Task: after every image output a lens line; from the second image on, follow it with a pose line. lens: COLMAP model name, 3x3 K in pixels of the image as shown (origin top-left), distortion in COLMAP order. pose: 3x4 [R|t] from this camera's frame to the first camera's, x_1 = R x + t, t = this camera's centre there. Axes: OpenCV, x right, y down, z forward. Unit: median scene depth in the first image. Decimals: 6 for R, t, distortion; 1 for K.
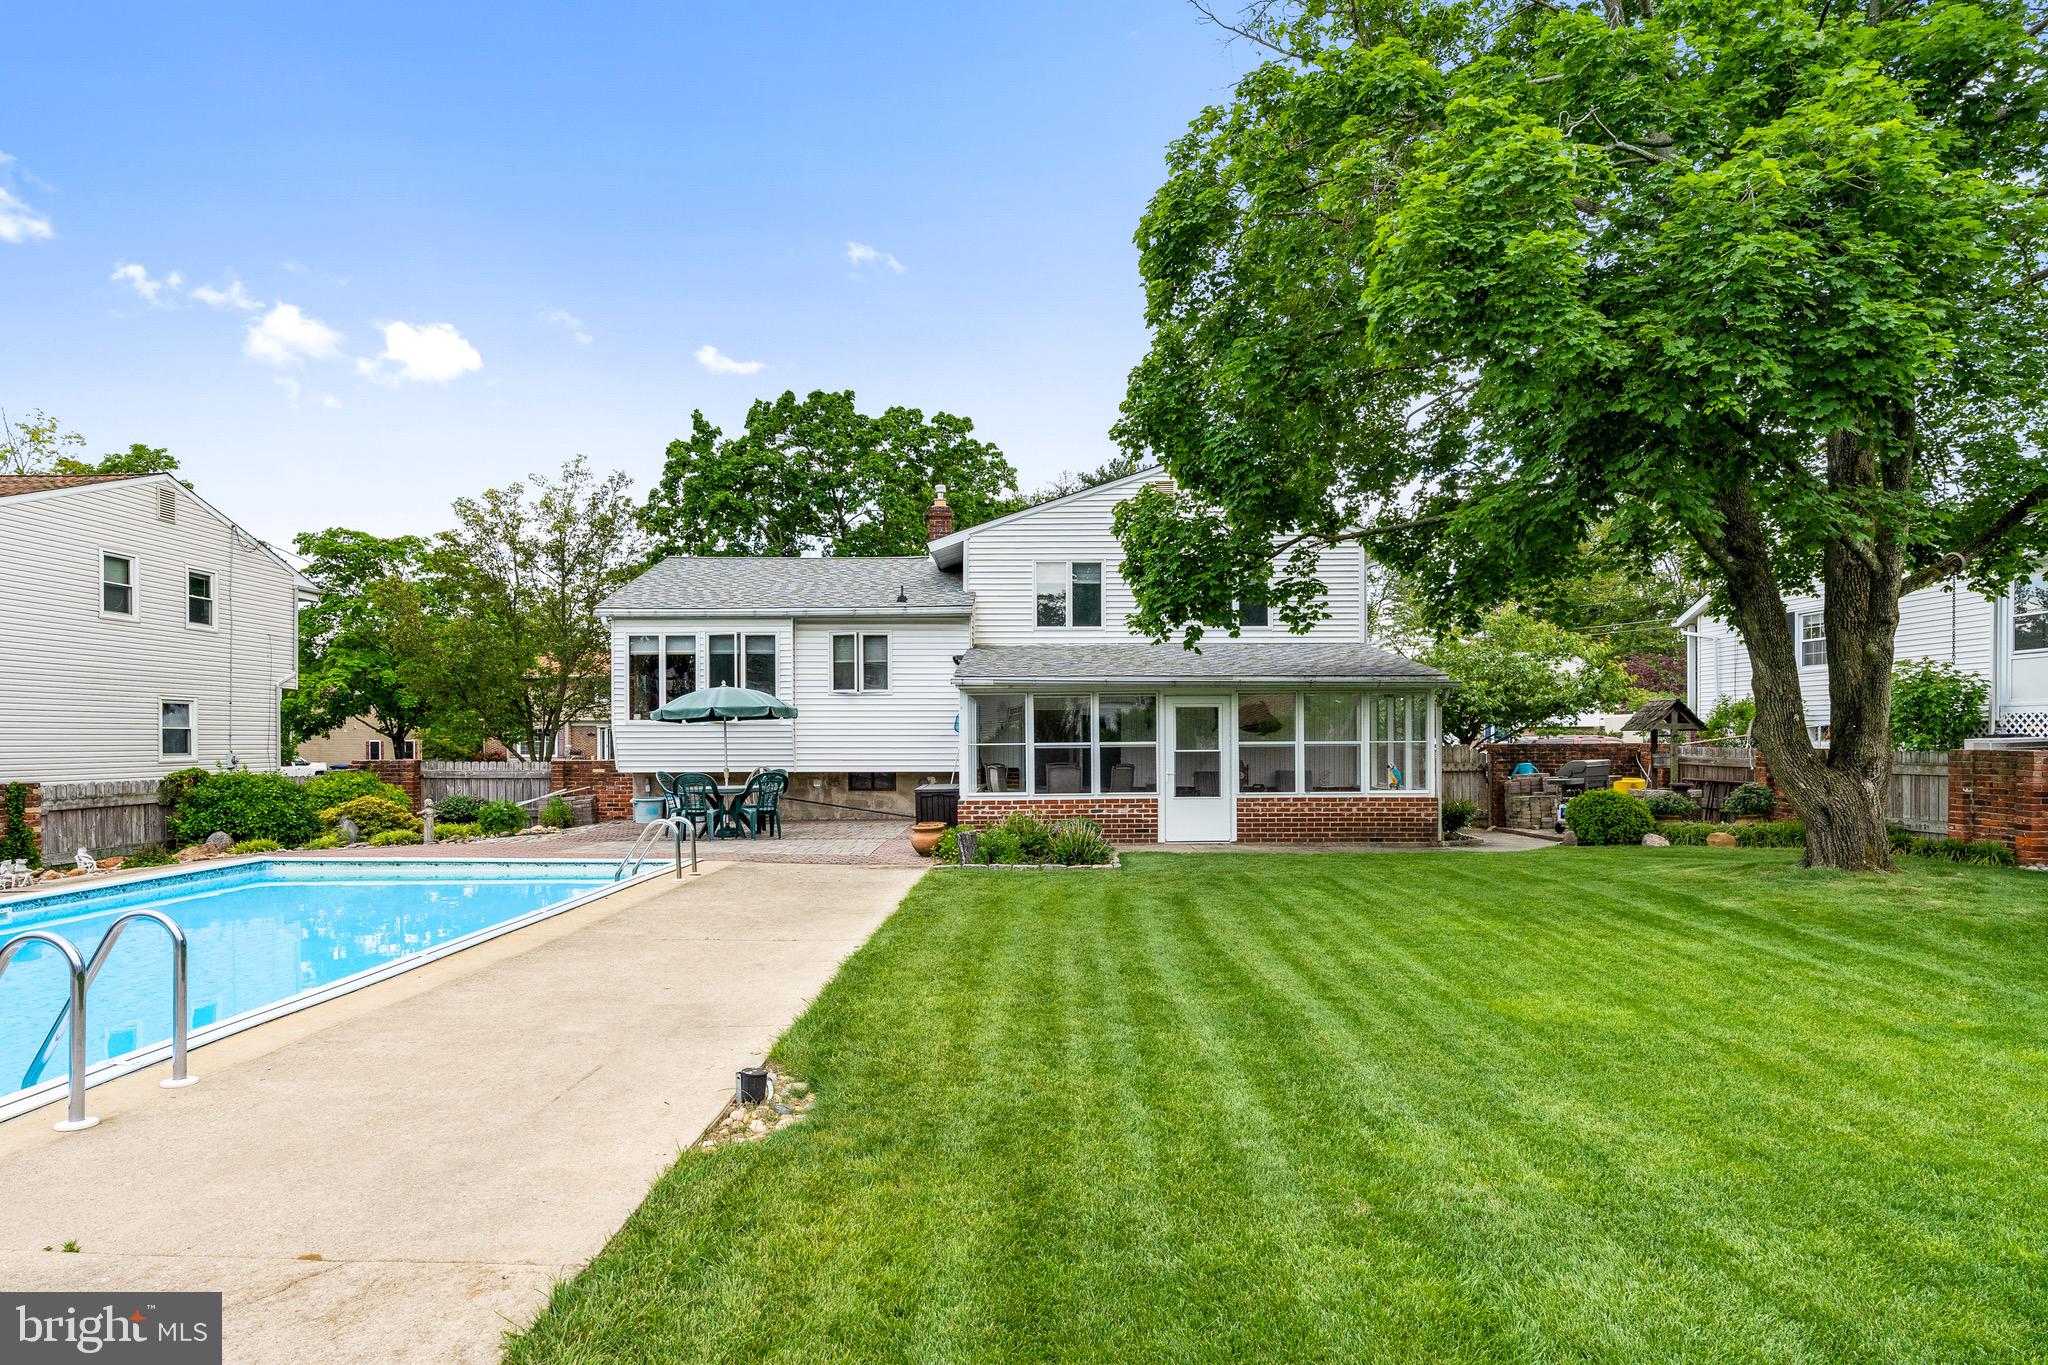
lens RADIAL K [[1129.3, 0, 1024.3], [0, 1129.3, 742.0], [0, 0, 1]] dist [-0.004039, 0.000253]
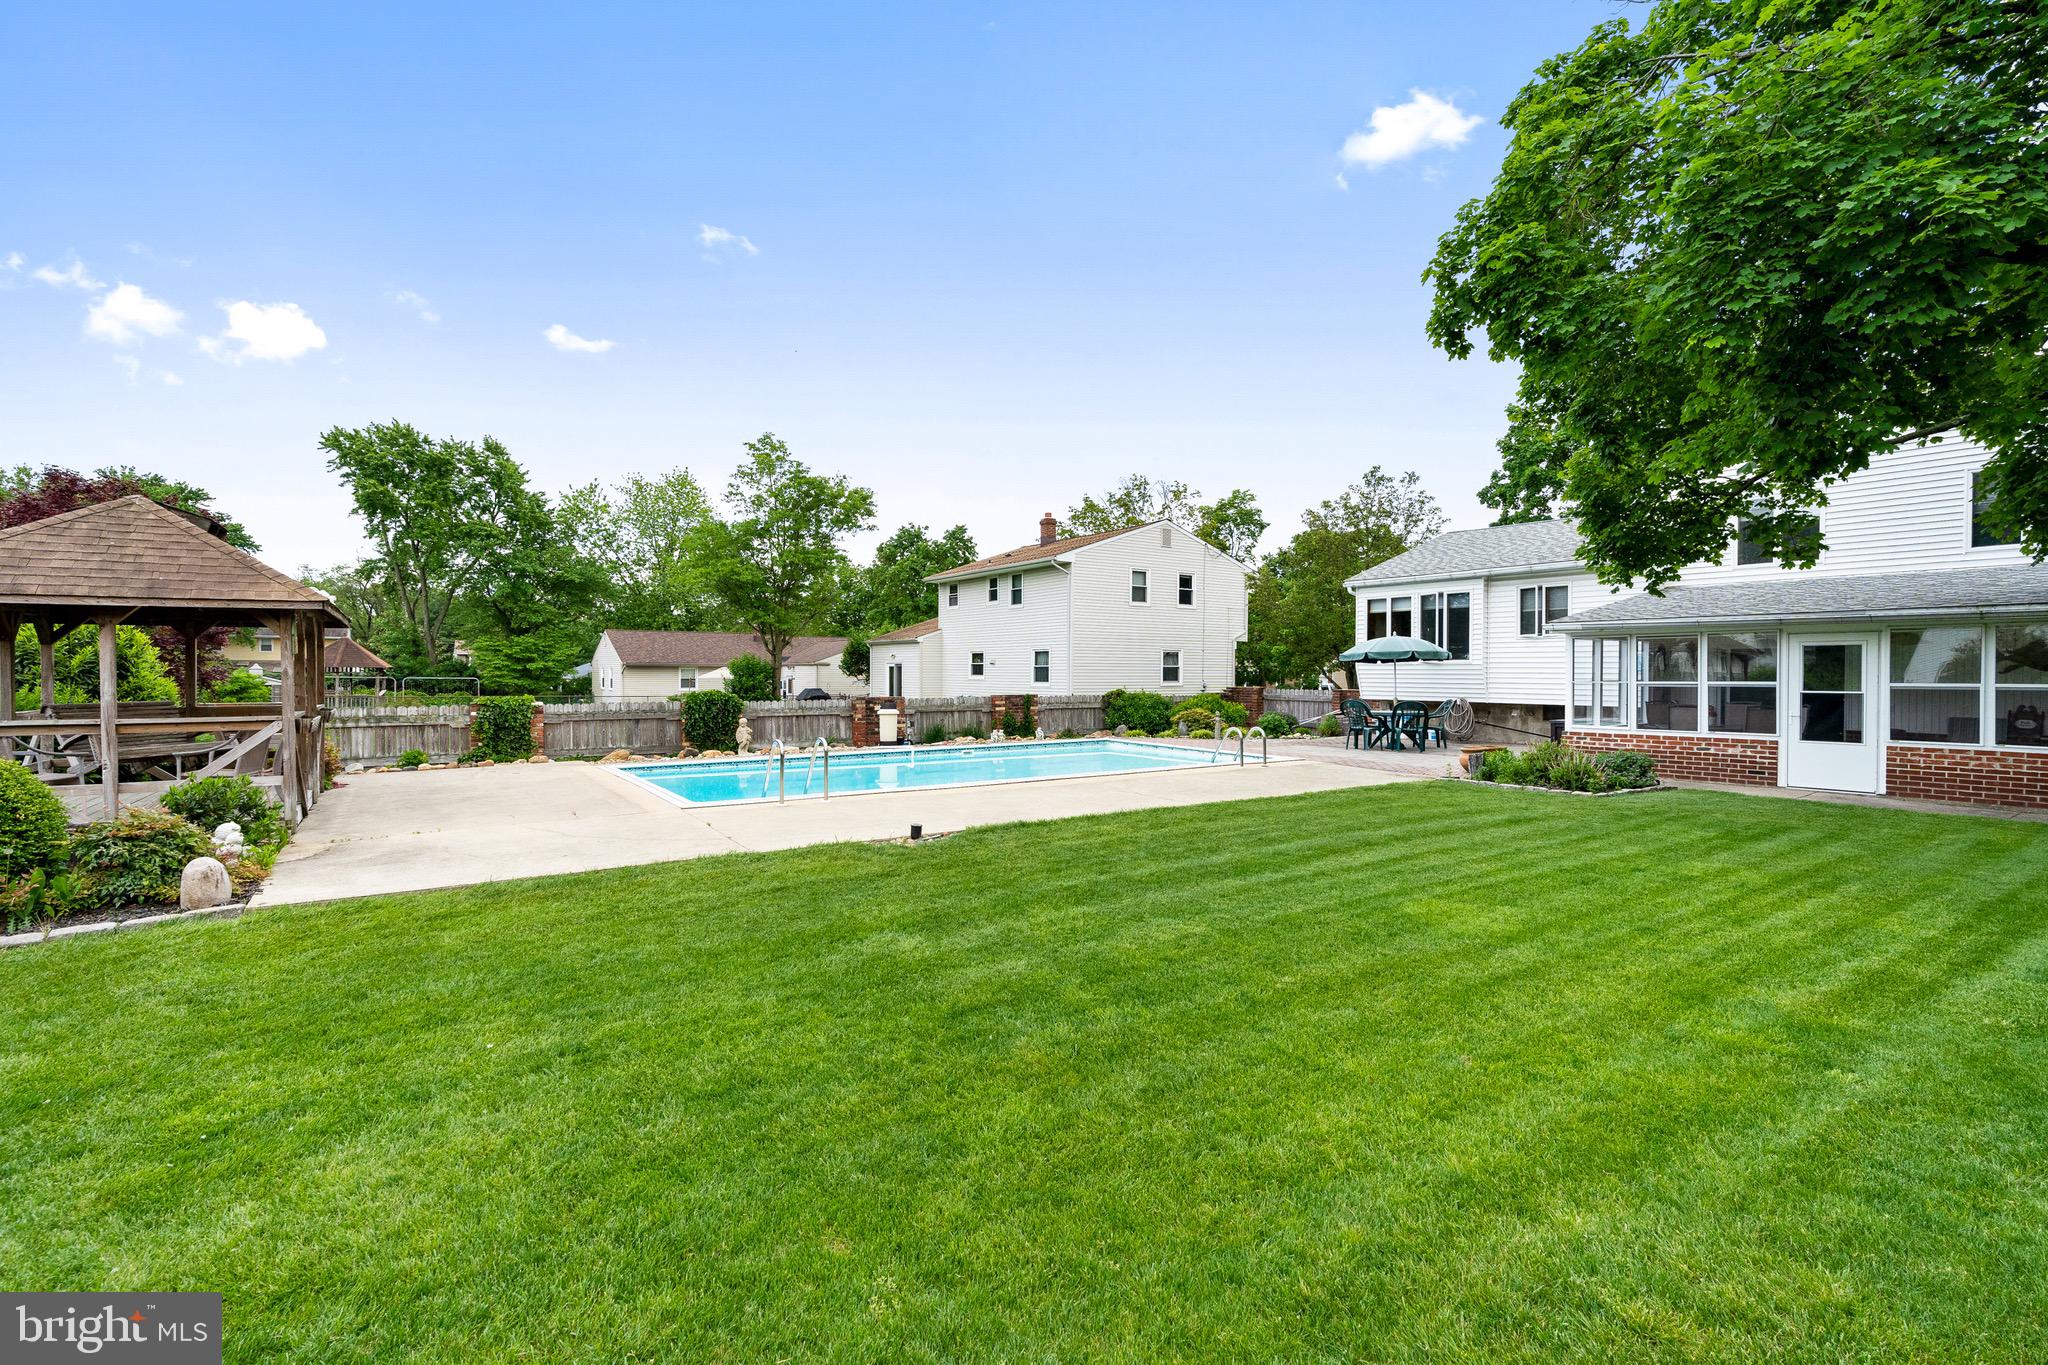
lens RADIAL K [[931.3, 0, 1025.0], [0, 931.3, 674.1], [0, 0, 1]] dist [-0.011451, 0.005455]
pose [[0.567596, 0.006125, -0.823285, 0.347372], [-0.008484, 0.999963, 0.001590, -0.002194], [0.823264, 0.006082, 0.567626, 0.018310]]
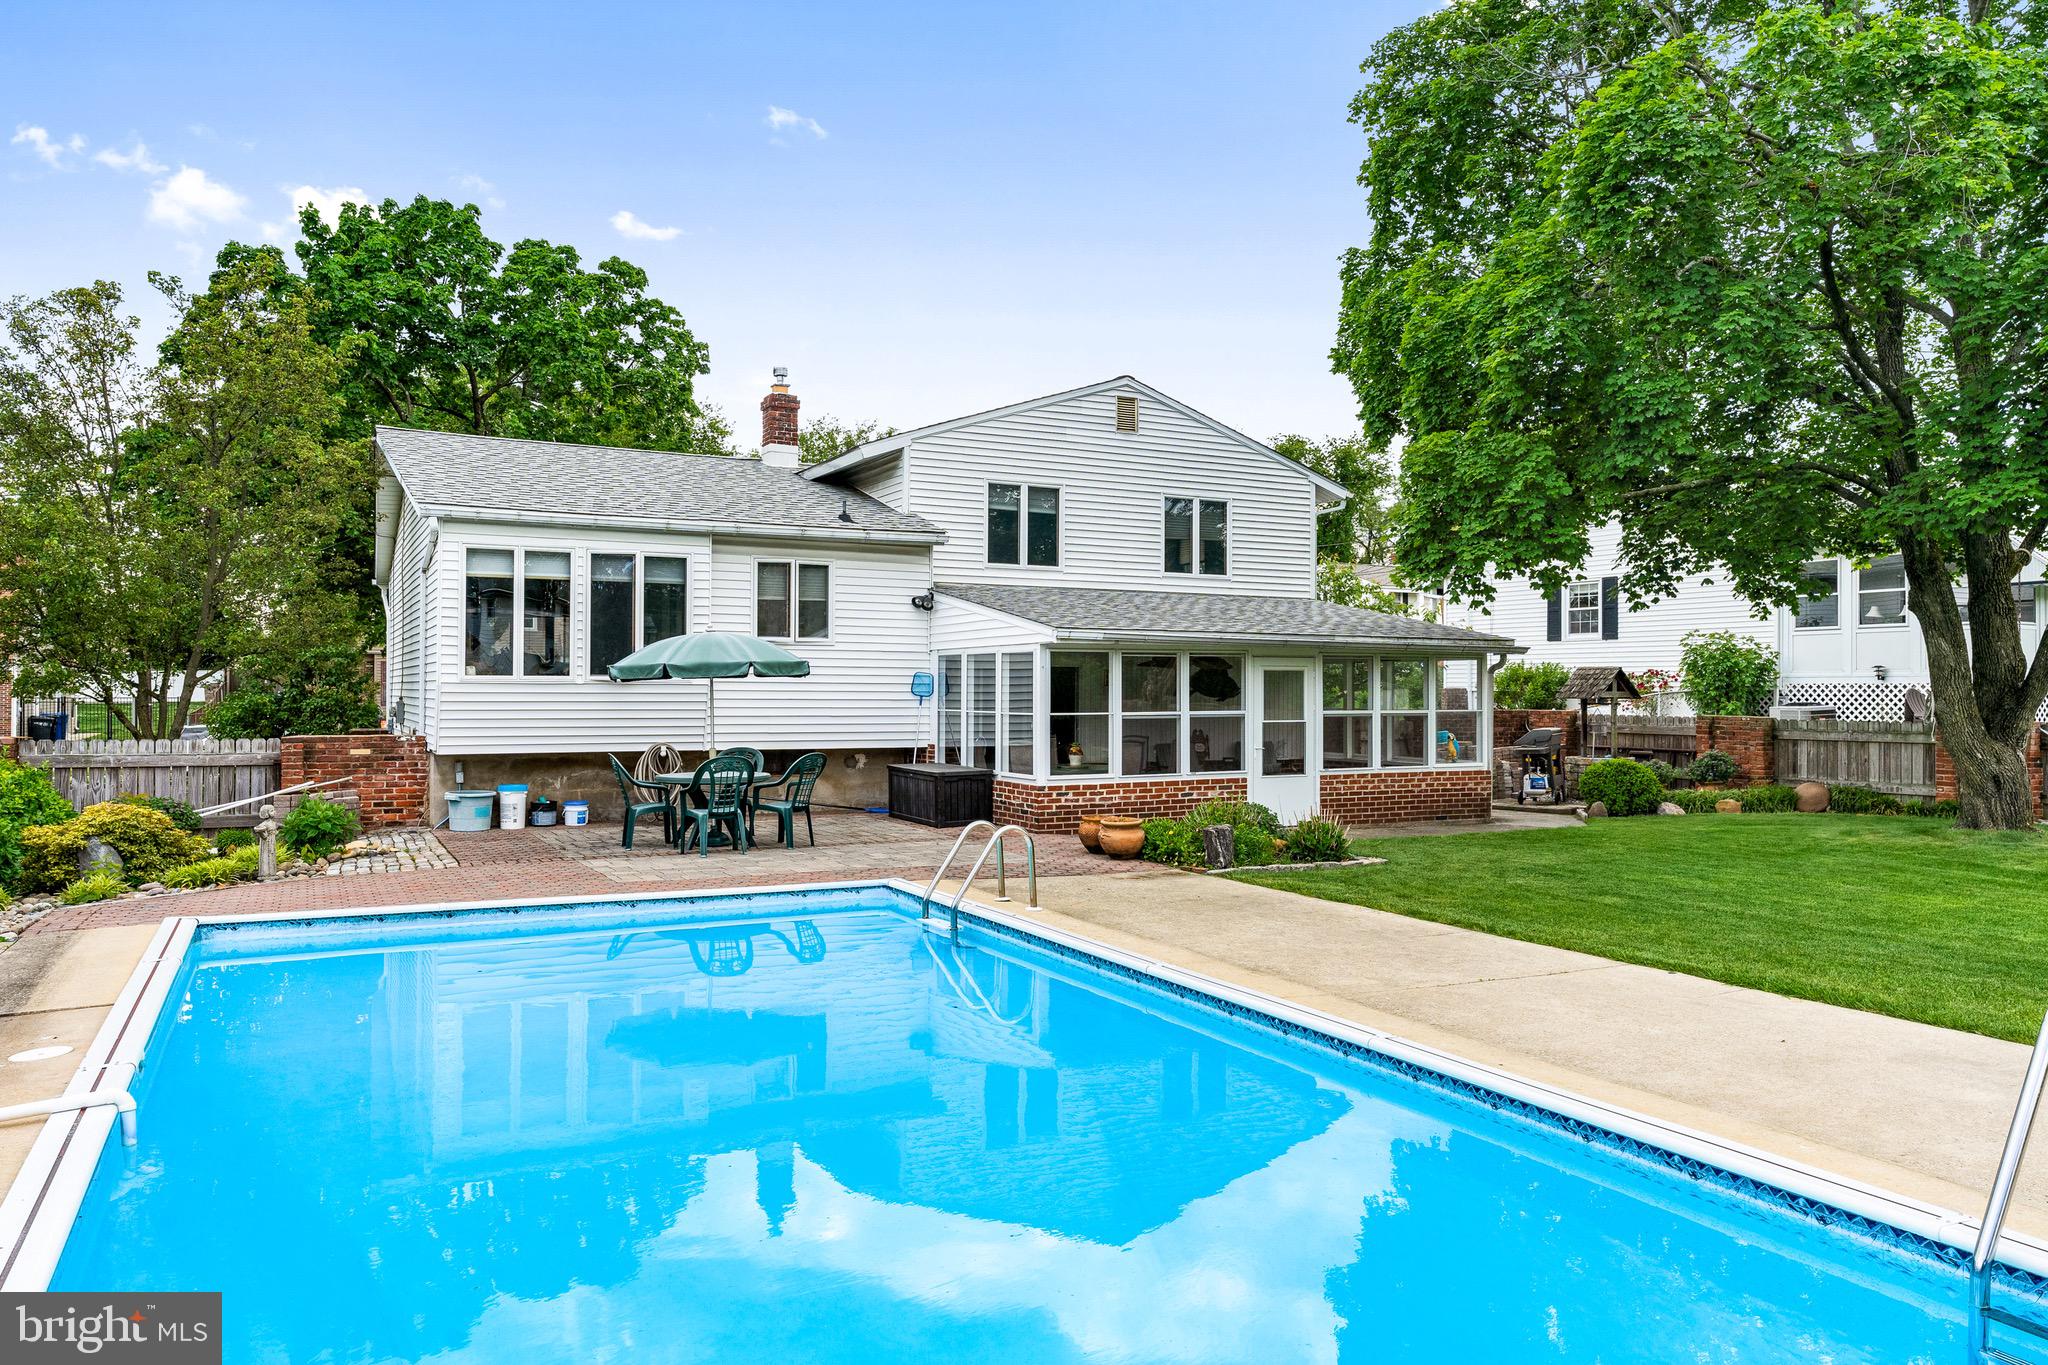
lens RADIAL K [[1381.8, 0, 1024.0], [0, 1381.8, 682.5], [0, 0, 1]] dist [0.012231, 0.000836]
pose [[0.889099, 0.009734, 0.457611, -0.434882], [-0.004673, 0.999915, -0.012191, -0.006758], [-0.457690, 0.008700, 0.889069, 0.131131]]
